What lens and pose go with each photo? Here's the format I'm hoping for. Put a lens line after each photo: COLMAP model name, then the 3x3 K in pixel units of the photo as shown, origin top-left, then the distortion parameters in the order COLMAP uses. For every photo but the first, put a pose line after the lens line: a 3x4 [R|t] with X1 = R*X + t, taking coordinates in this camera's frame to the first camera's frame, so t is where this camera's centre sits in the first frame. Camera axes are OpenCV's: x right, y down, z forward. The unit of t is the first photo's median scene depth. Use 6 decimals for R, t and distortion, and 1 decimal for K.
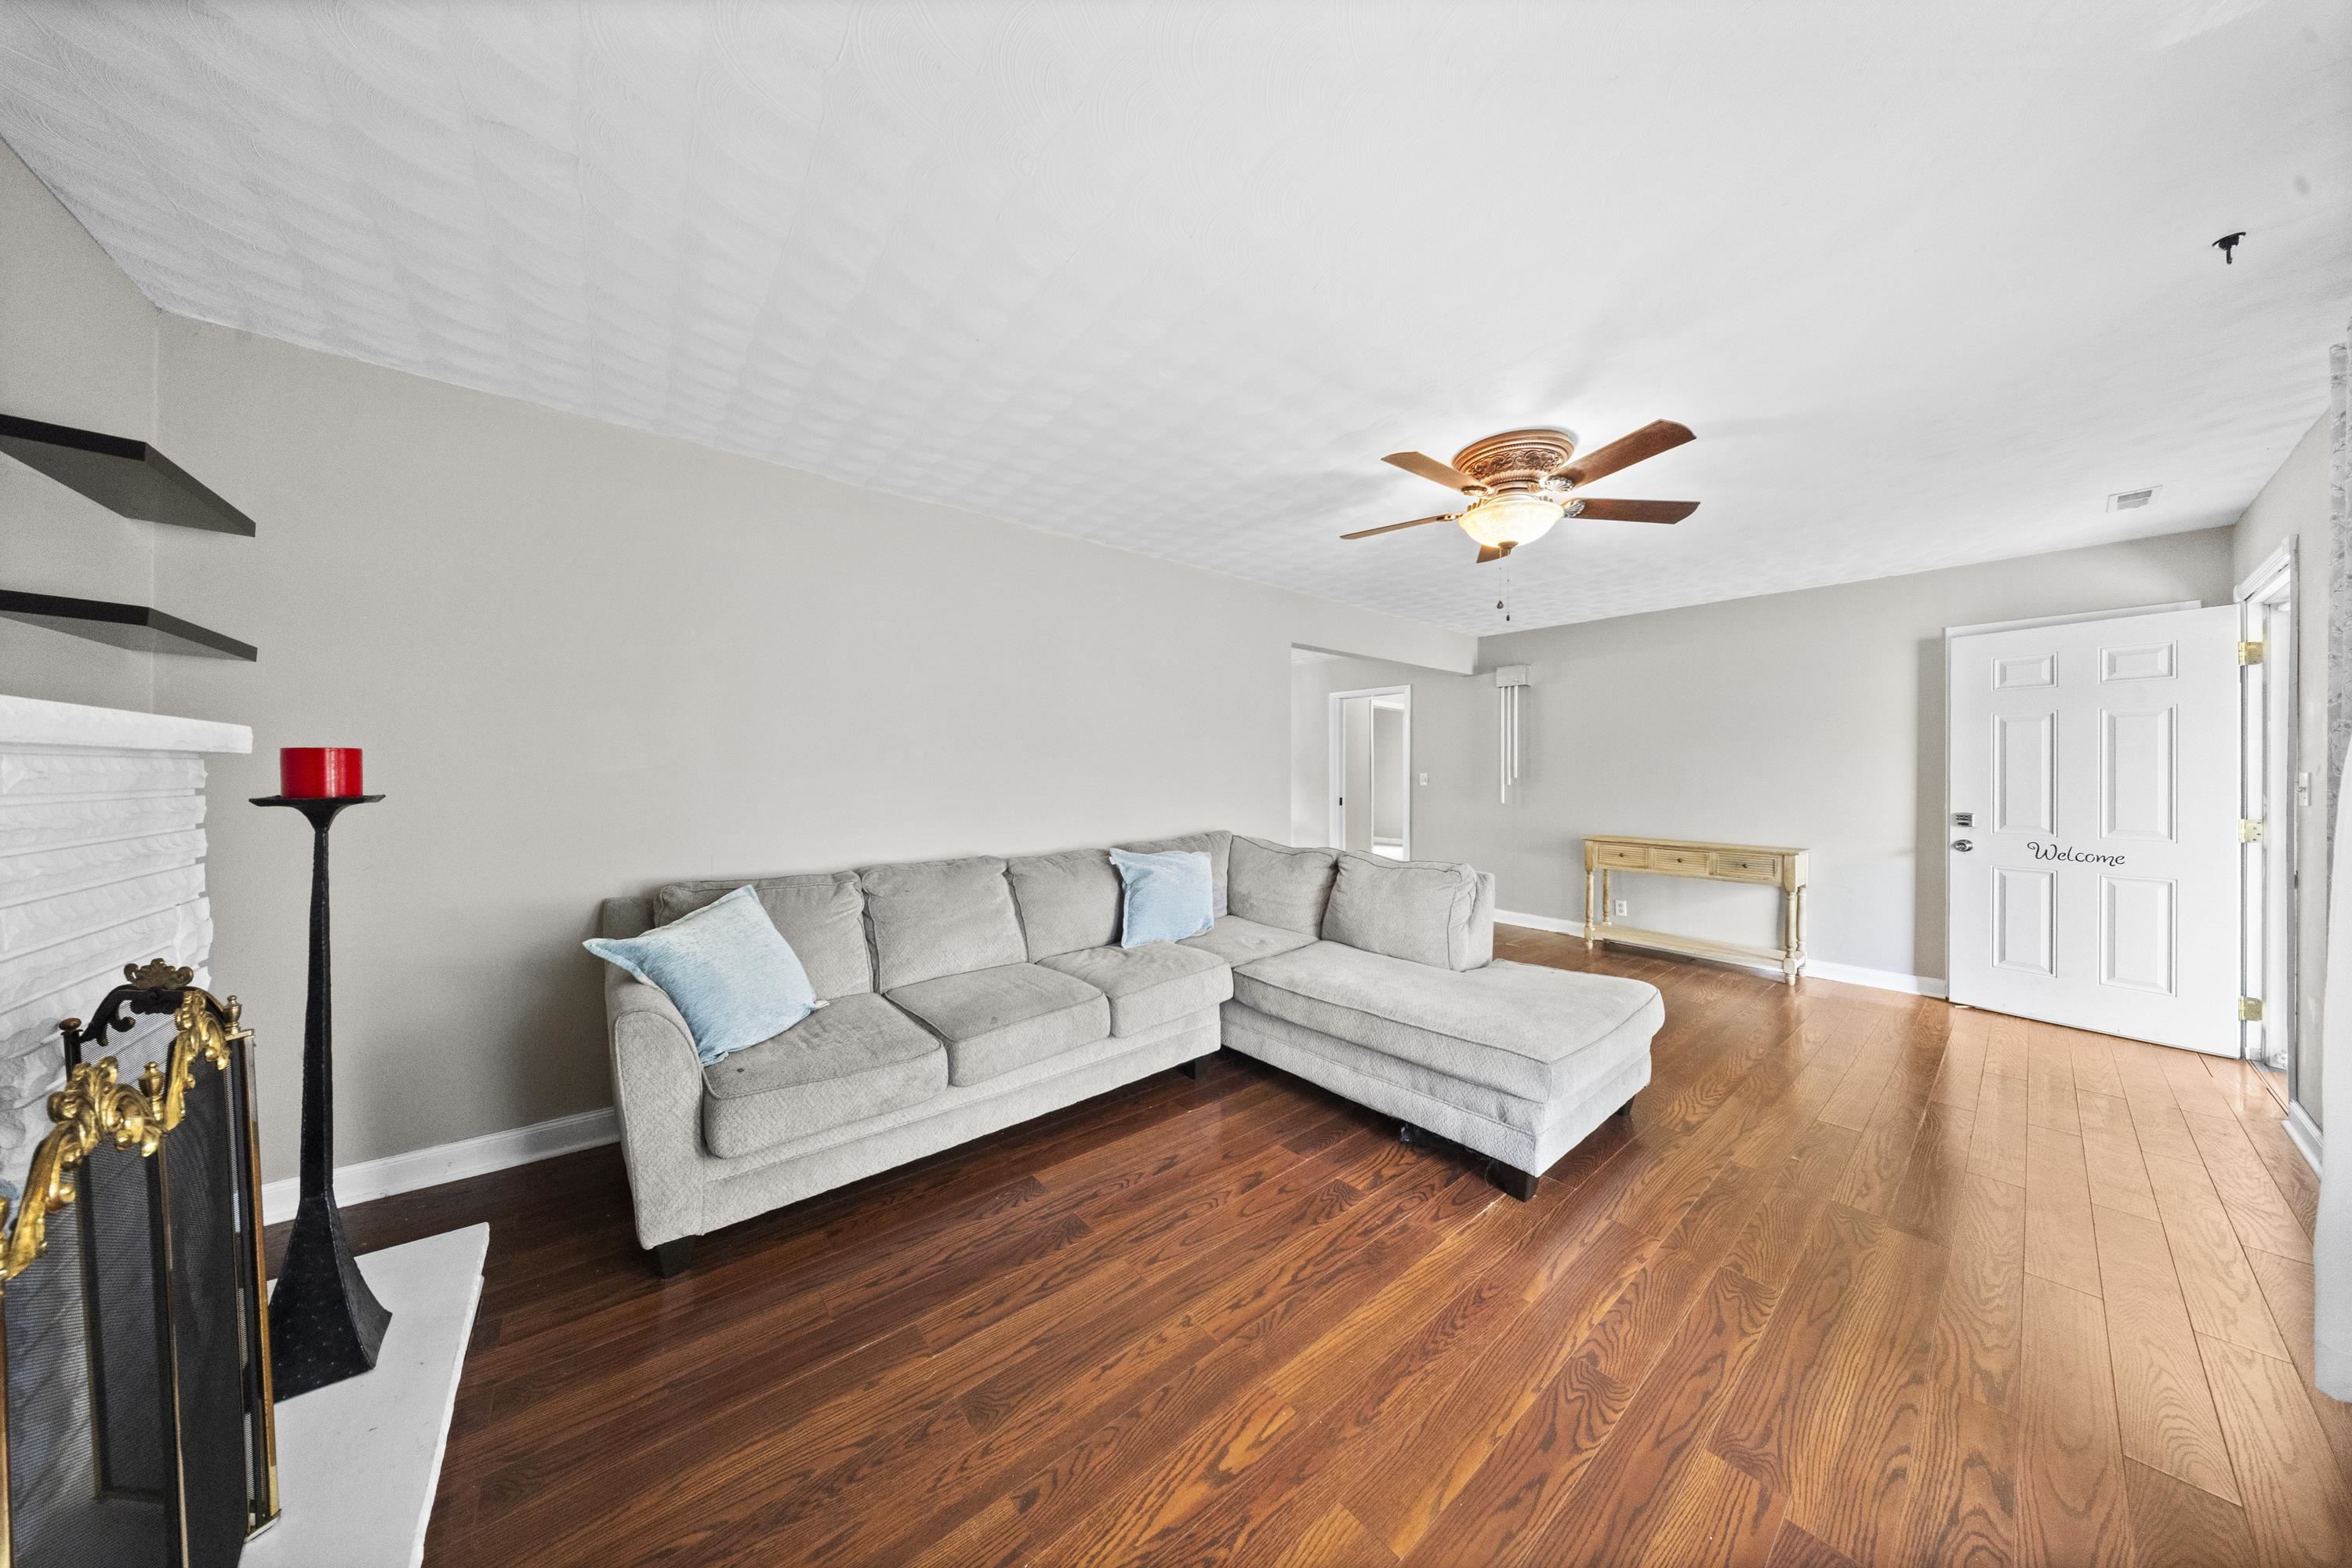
lens RADIAL K [[698.9, 0, 1194.3], [0, 698.9, 778.3], [0, 0, 1]] dist [-0.002009, -0.000699]
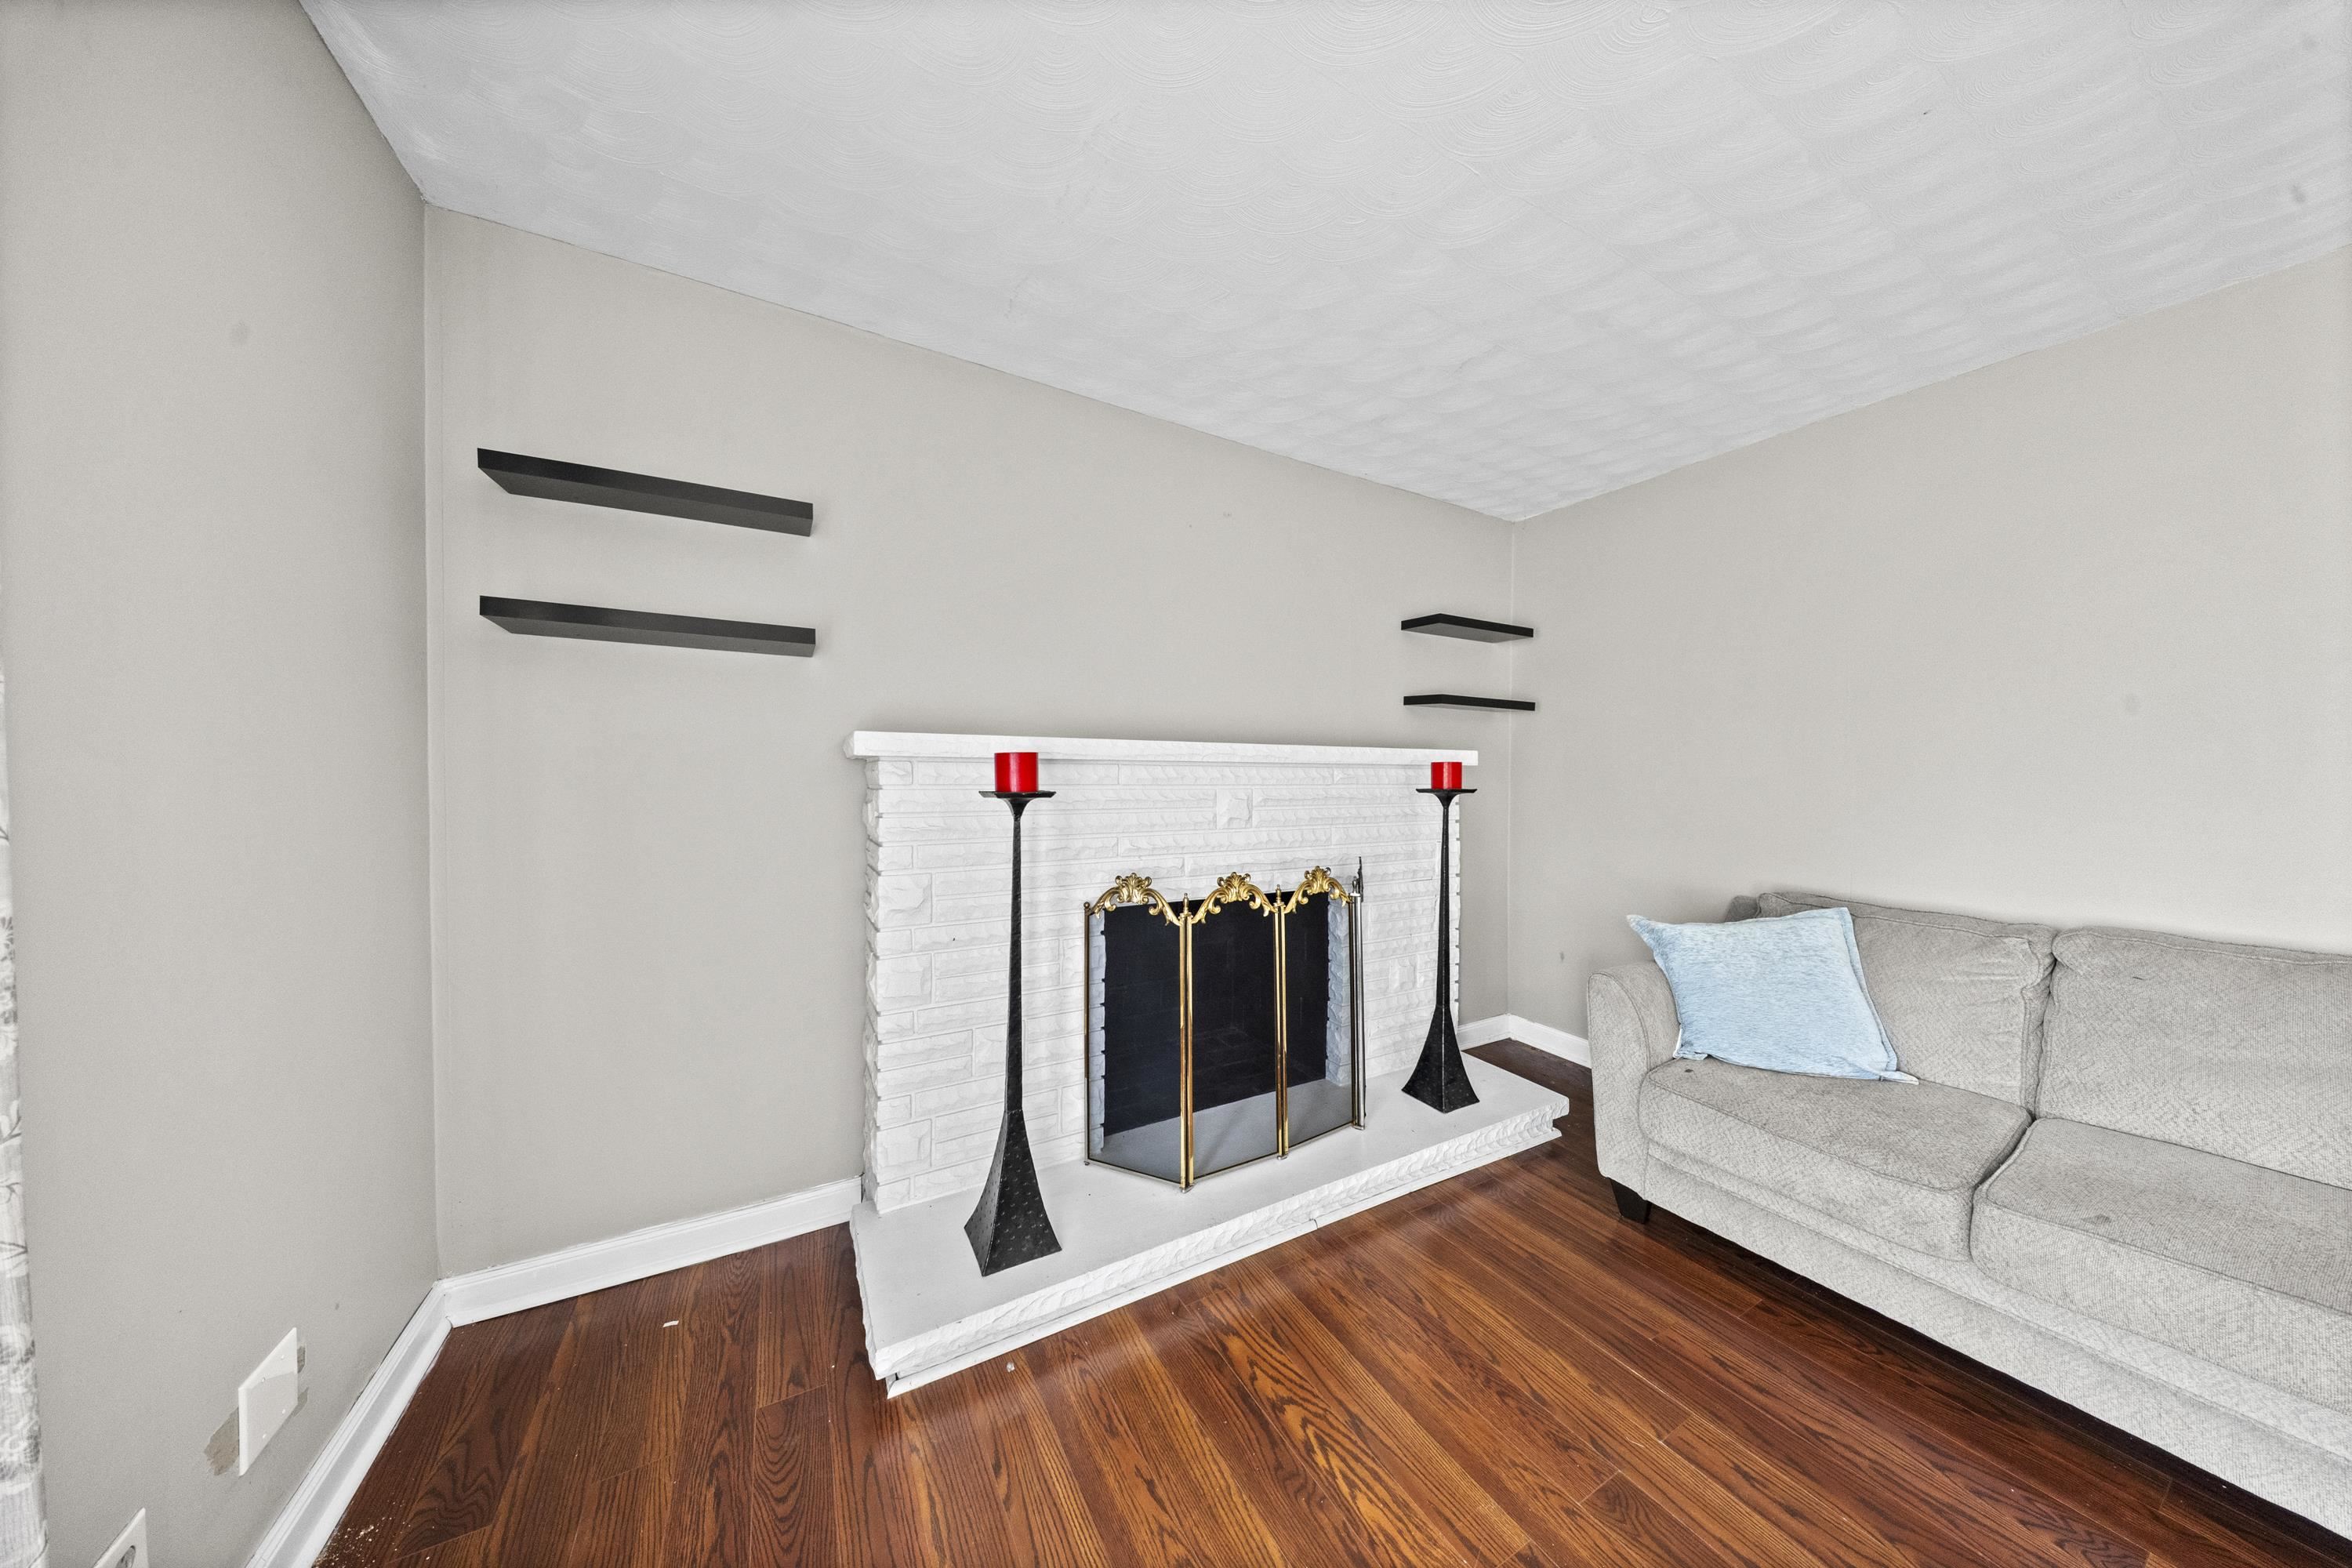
lens RADIAL K [[698.9, 0, 1170.3], [0, 698.9, 794.3], [0, 0, 1]] dist [-0.002009, -0.000699]
pose [[-0.181602, 0.024905, -0.983057, 0.529695], [-0.012823, 0.999534, 0.027691, -0.001163], [0.983289, 0.017635, -0.181198, 0.492450]]
